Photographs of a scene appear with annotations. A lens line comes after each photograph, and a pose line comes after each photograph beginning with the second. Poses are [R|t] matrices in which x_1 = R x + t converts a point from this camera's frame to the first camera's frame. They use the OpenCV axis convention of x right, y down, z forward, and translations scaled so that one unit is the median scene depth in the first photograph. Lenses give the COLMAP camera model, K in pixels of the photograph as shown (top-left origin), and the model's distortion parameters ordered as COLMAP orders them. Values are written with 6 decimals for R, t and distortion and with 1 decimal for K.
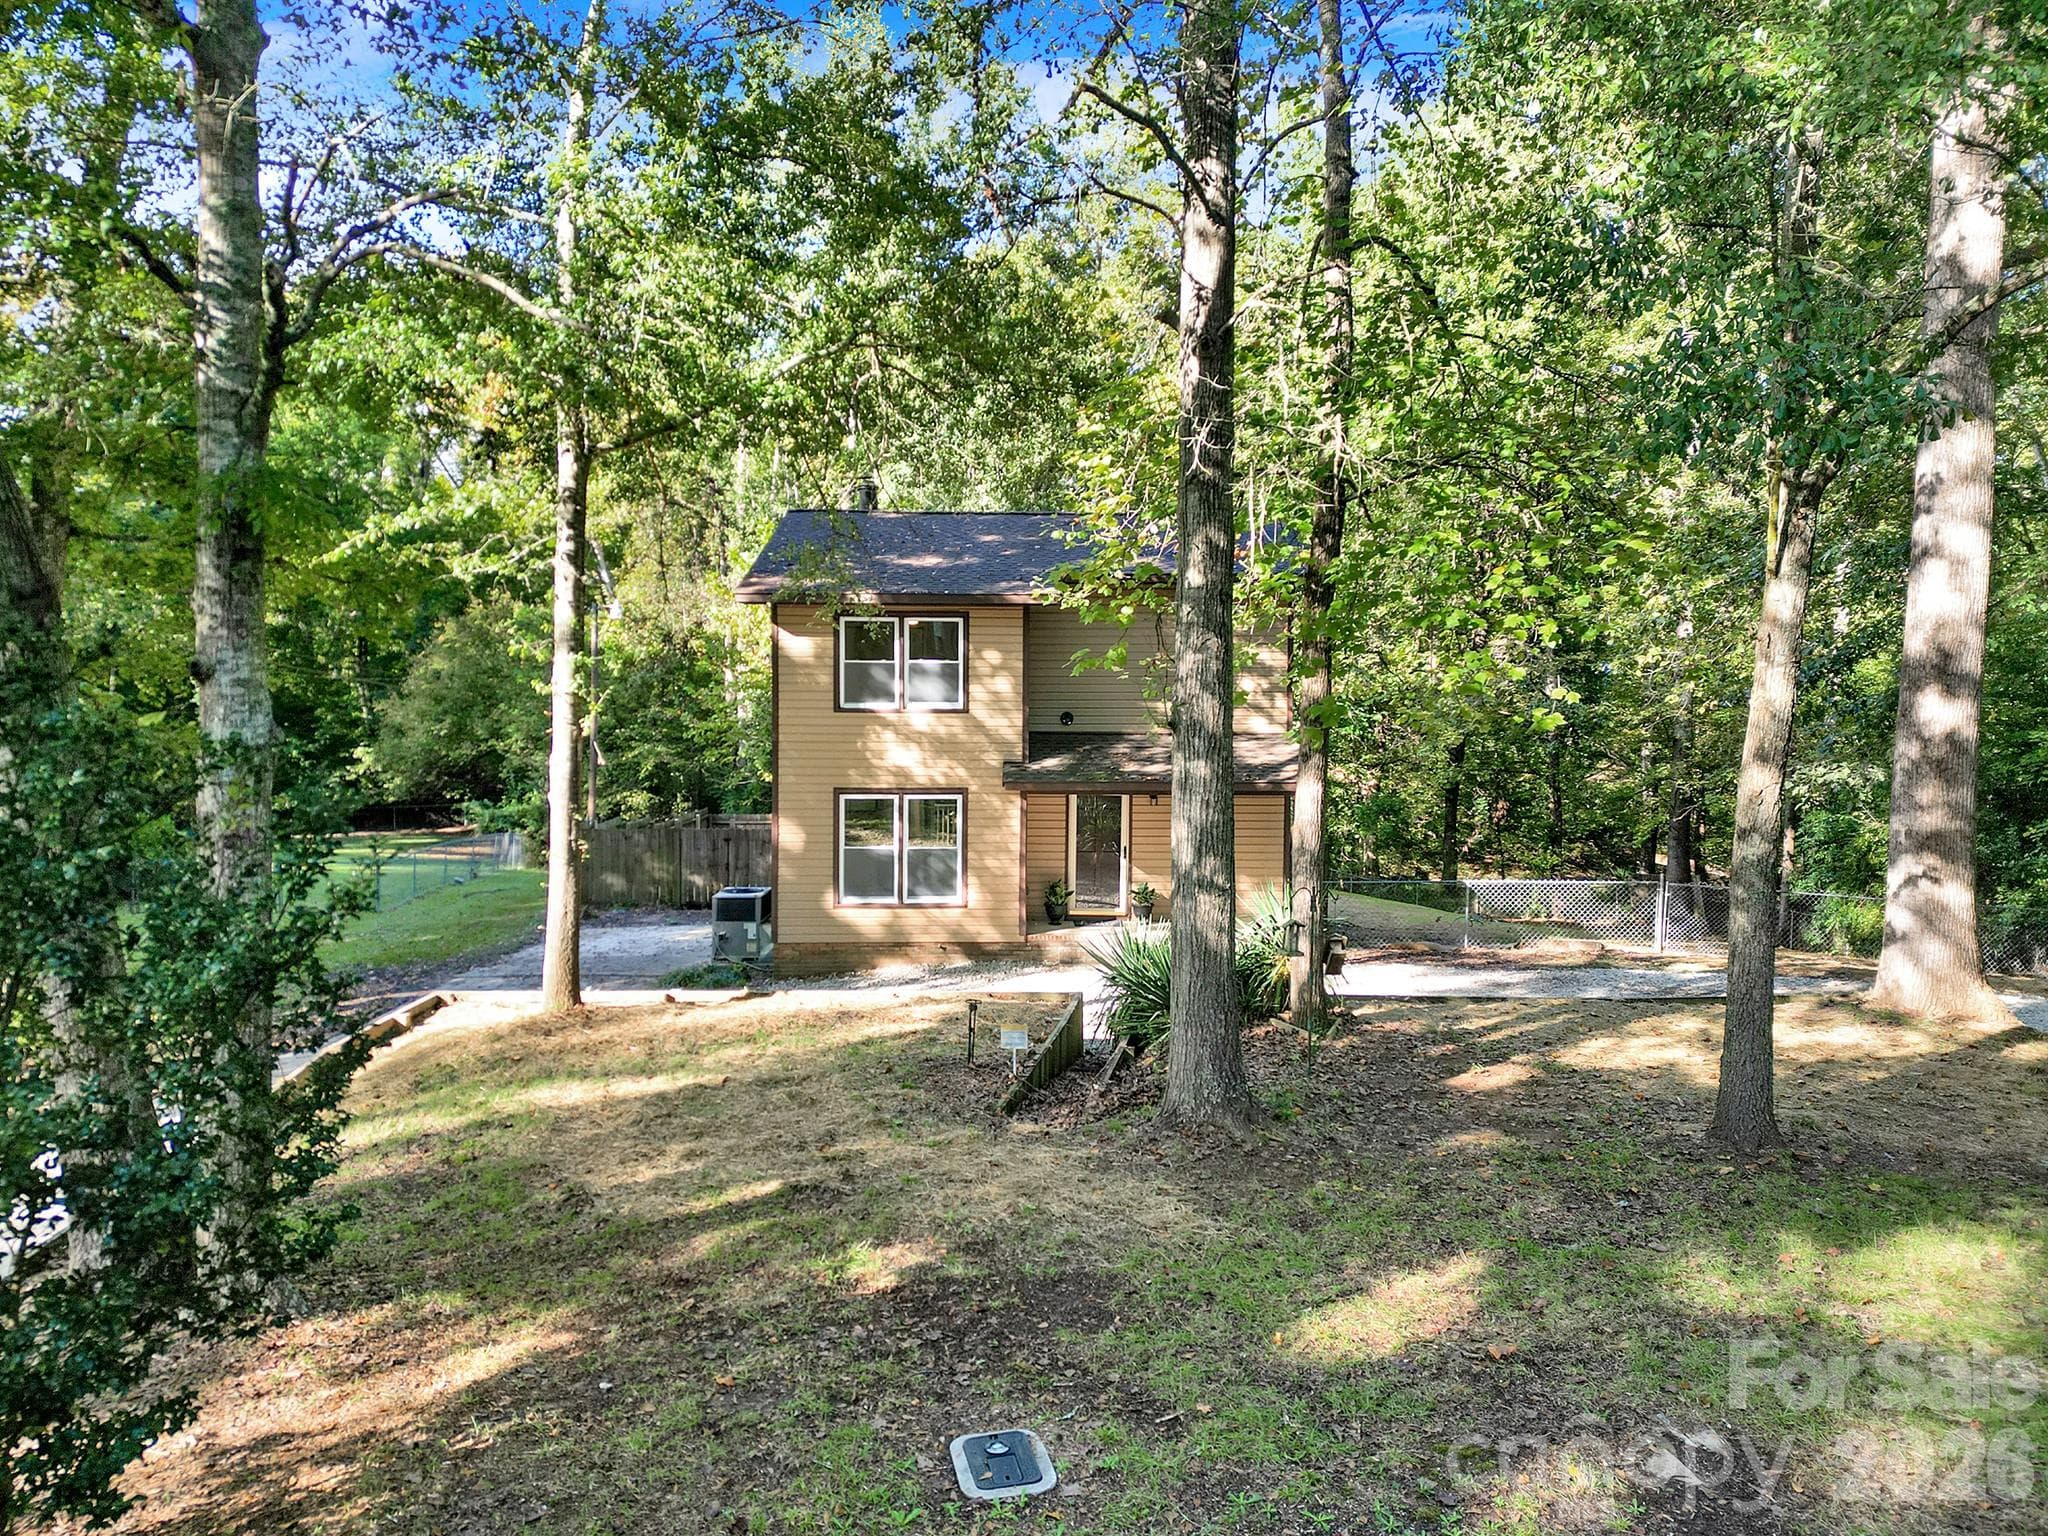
lens RADIAL K [[1427.4, 0, 1034.2], [0, 1427.4, 725.2], [0, 0, 1]] dist [0.040396, -0.003450]
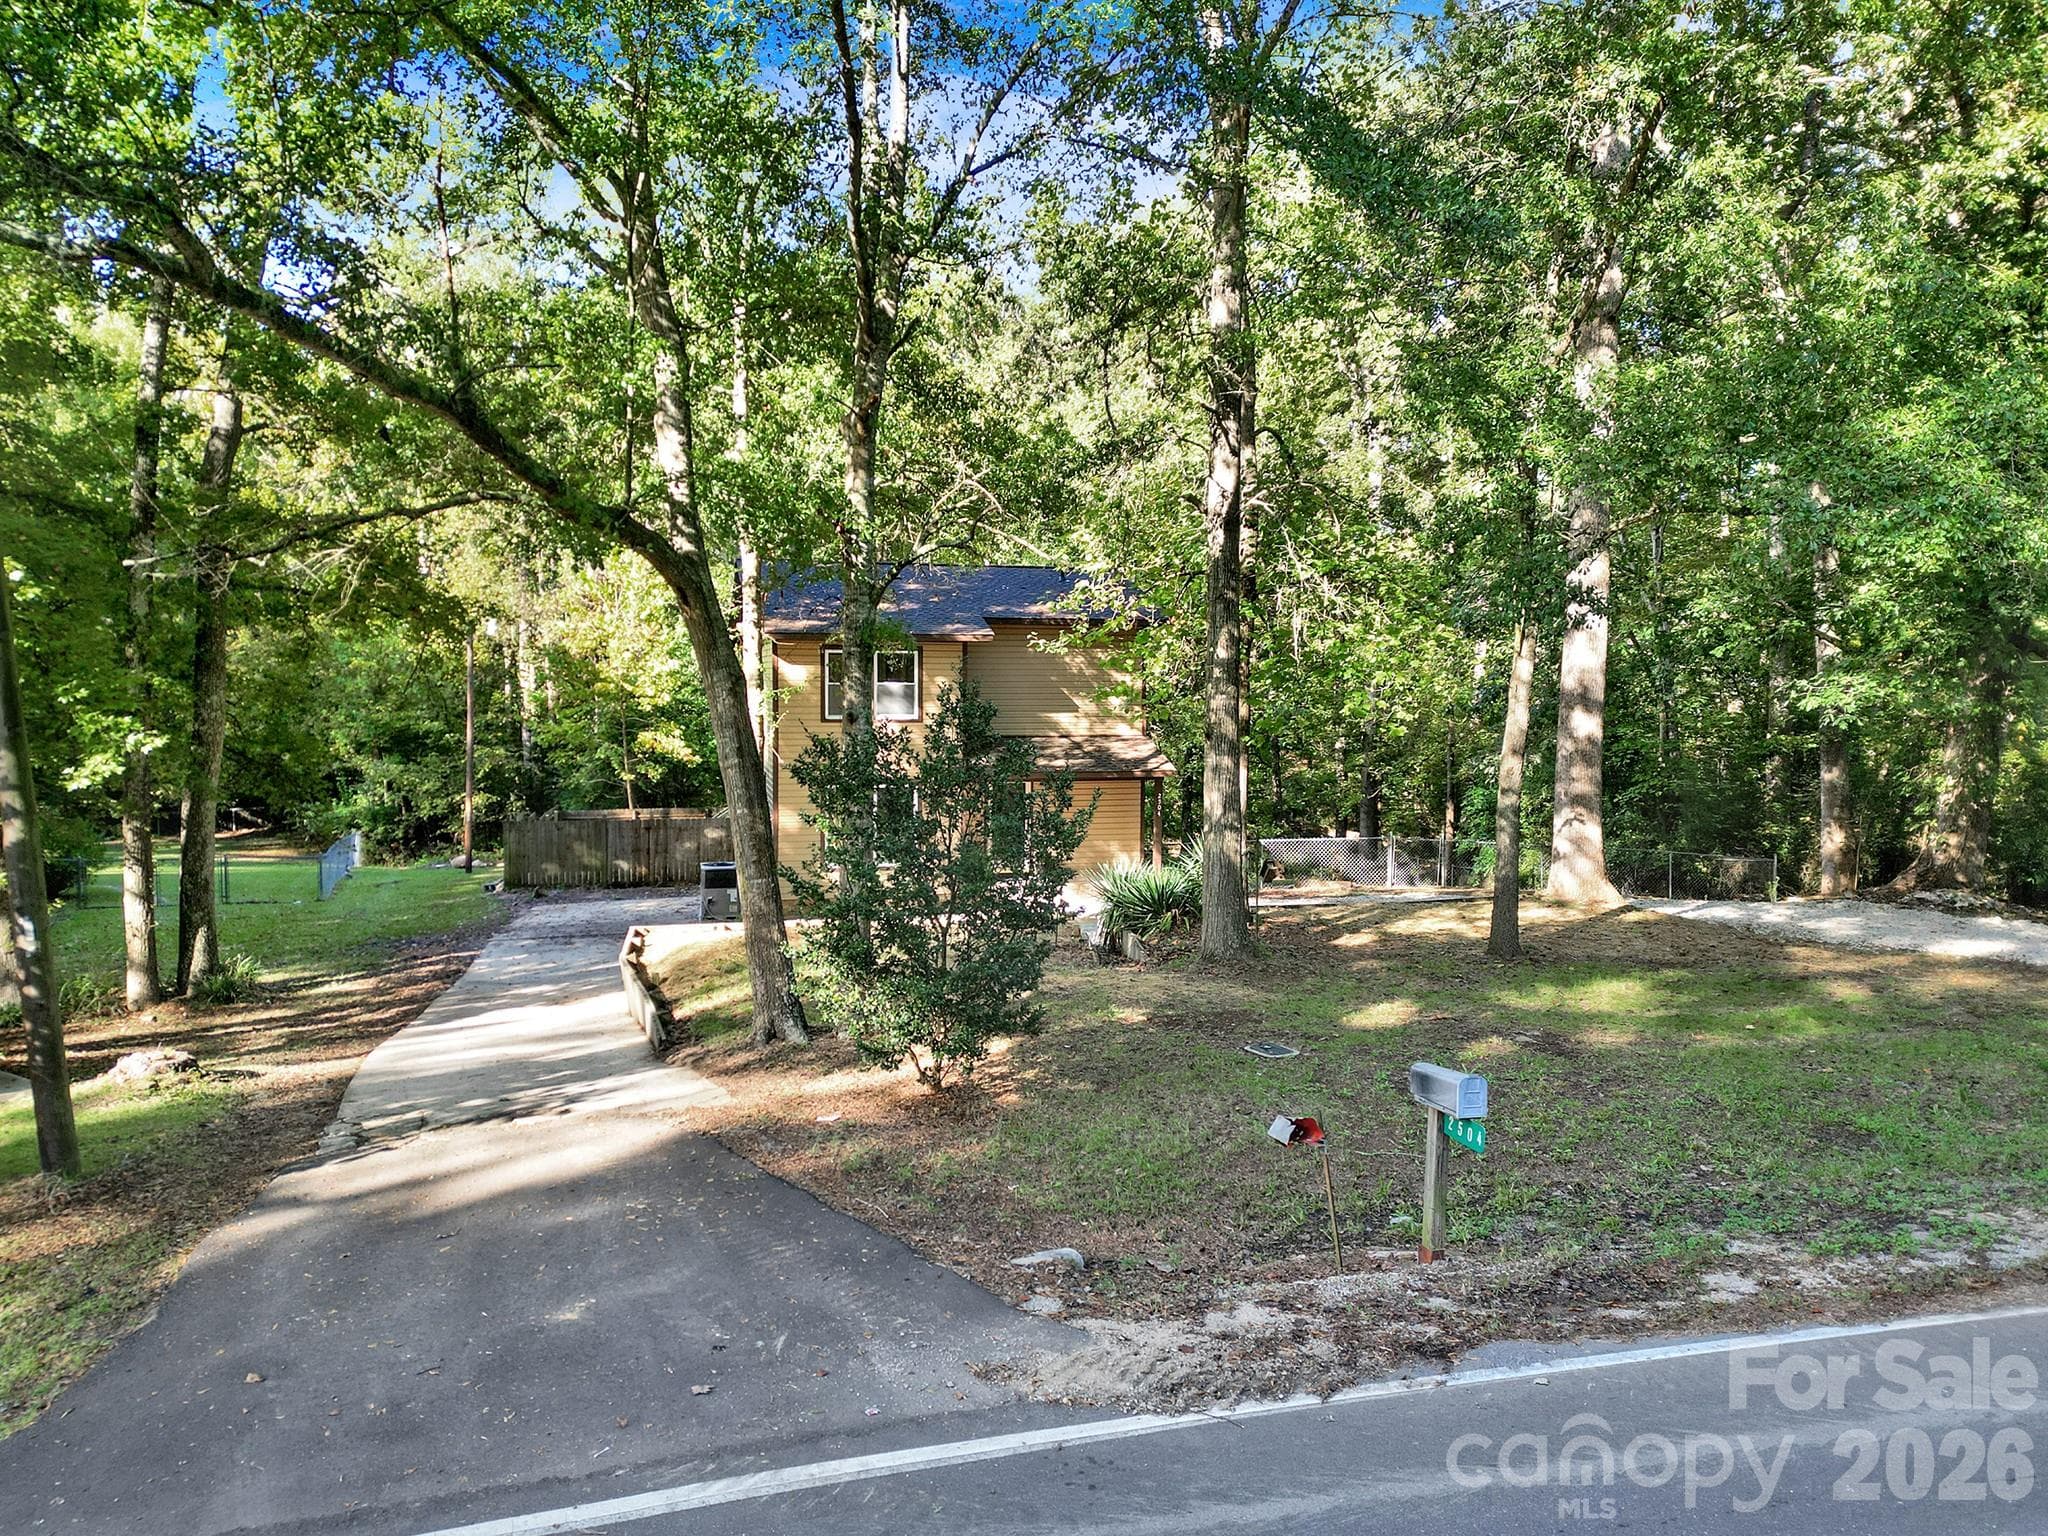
lens RADIAL K [[1427.4, 0, 1034.2], [0, 1427.4, 725.2], [0, 0, 1]] dist [0.040396, -0.003450]
pose [[0.975414, -0.006992, 0.220270, -0.243782], [0.006480, 0.999974, 0.003048, -0.010124], [-0.220286, -0.001546, 0.975434, -0.327219]]
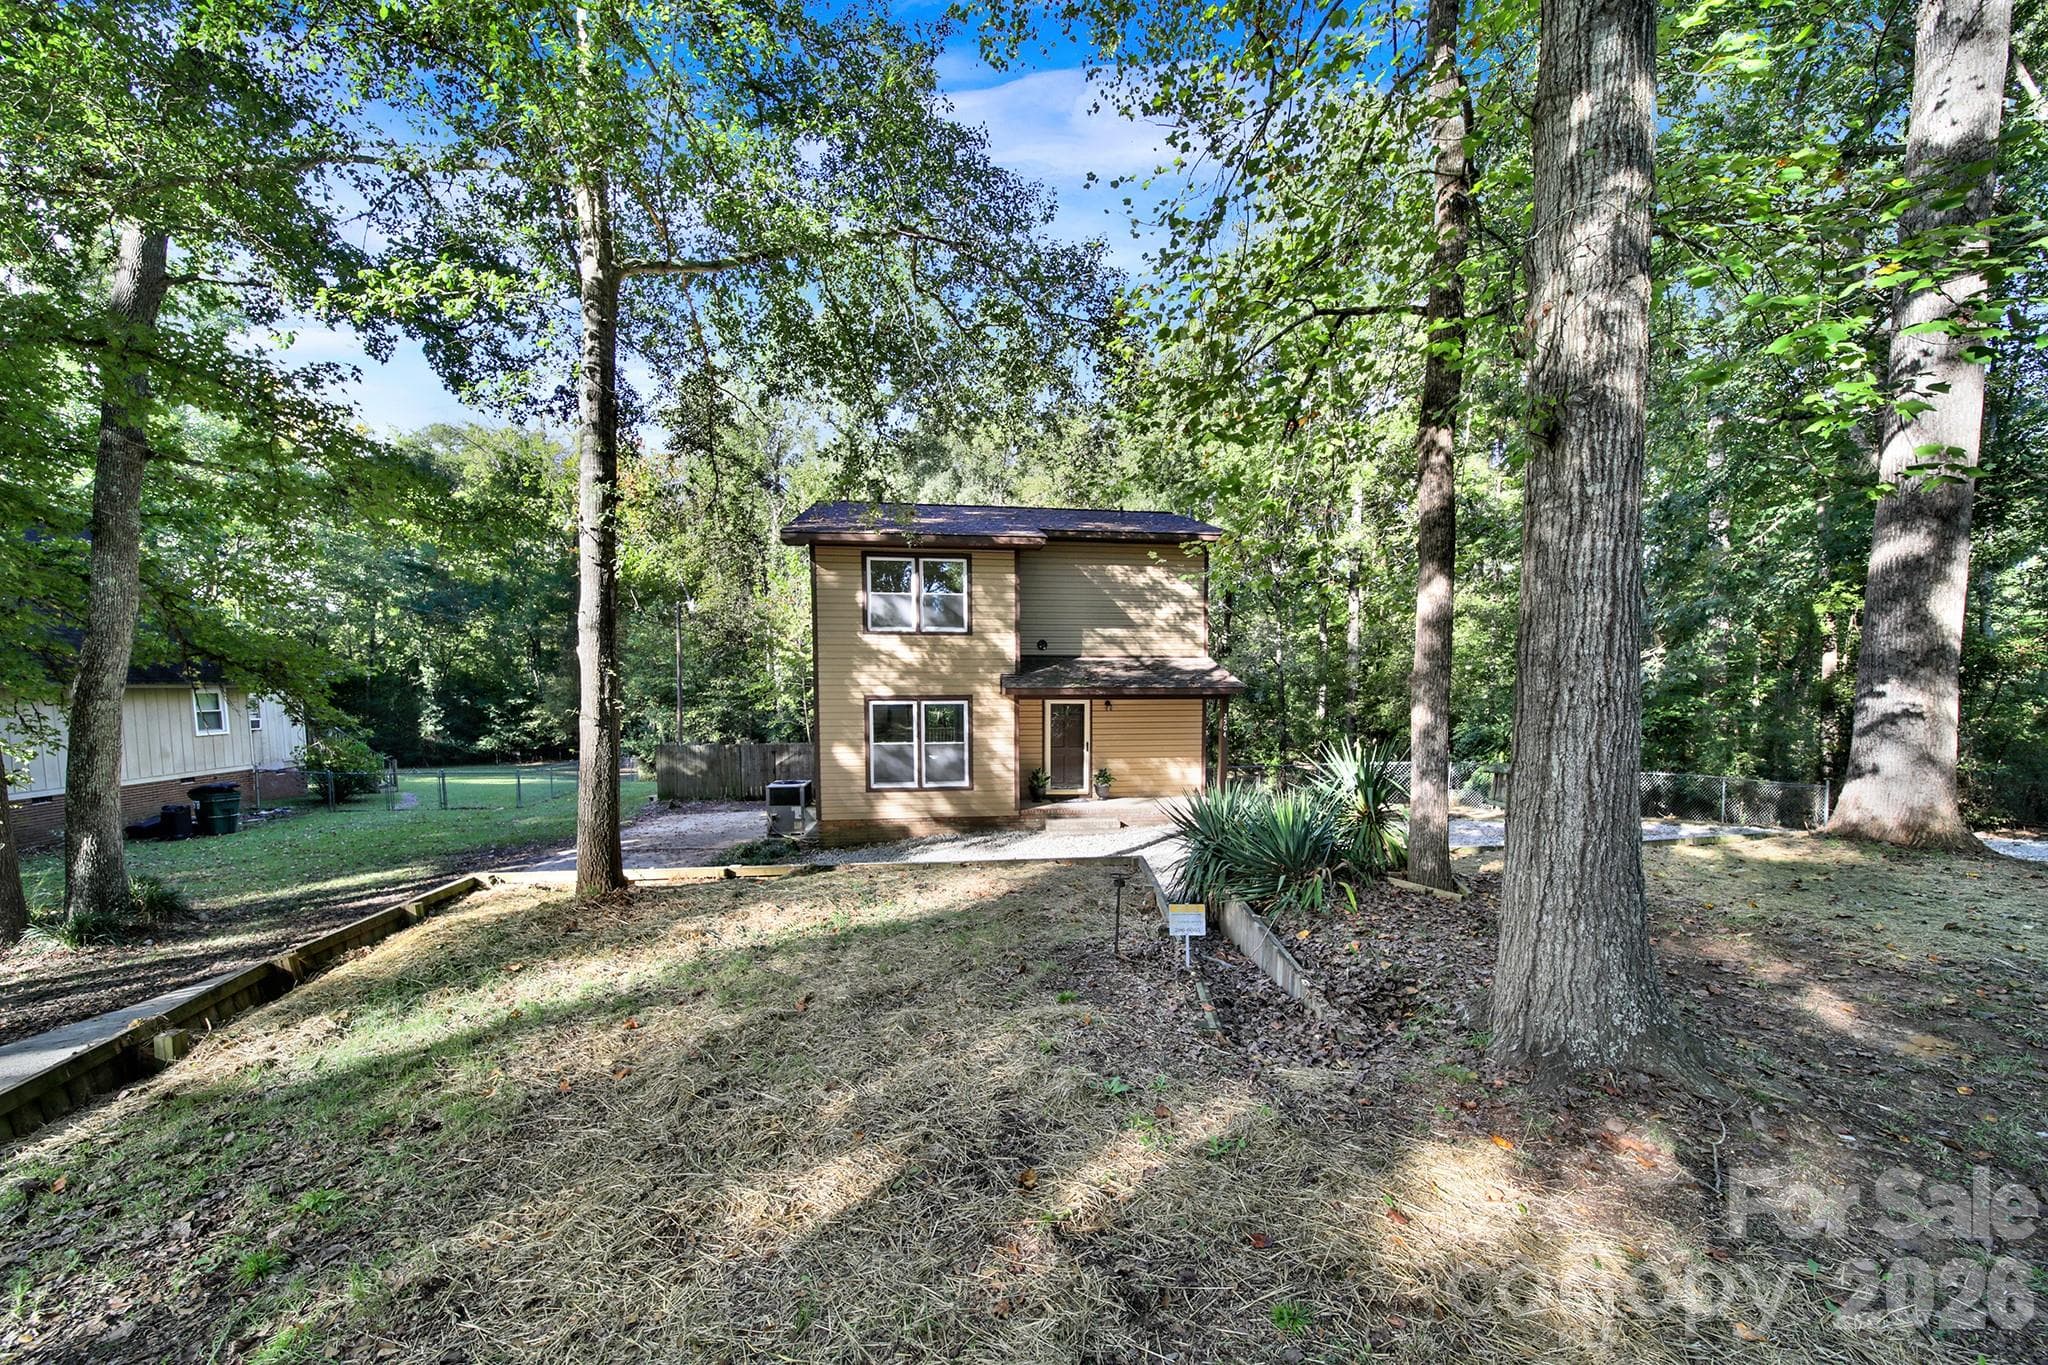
lens RADIAL K [[766.8, 0, 1016.3], [0, 766.8, 747.1], [0, 0, 1]] dist [0.000145, 0.000061]
pose [[0.994555, -0.015719, 0.103021, -0.079328], [0.010355, 0.998573, 0.052392, 0.055832], [-0.103697, -0.051040, 0.993298, 0.327236]]
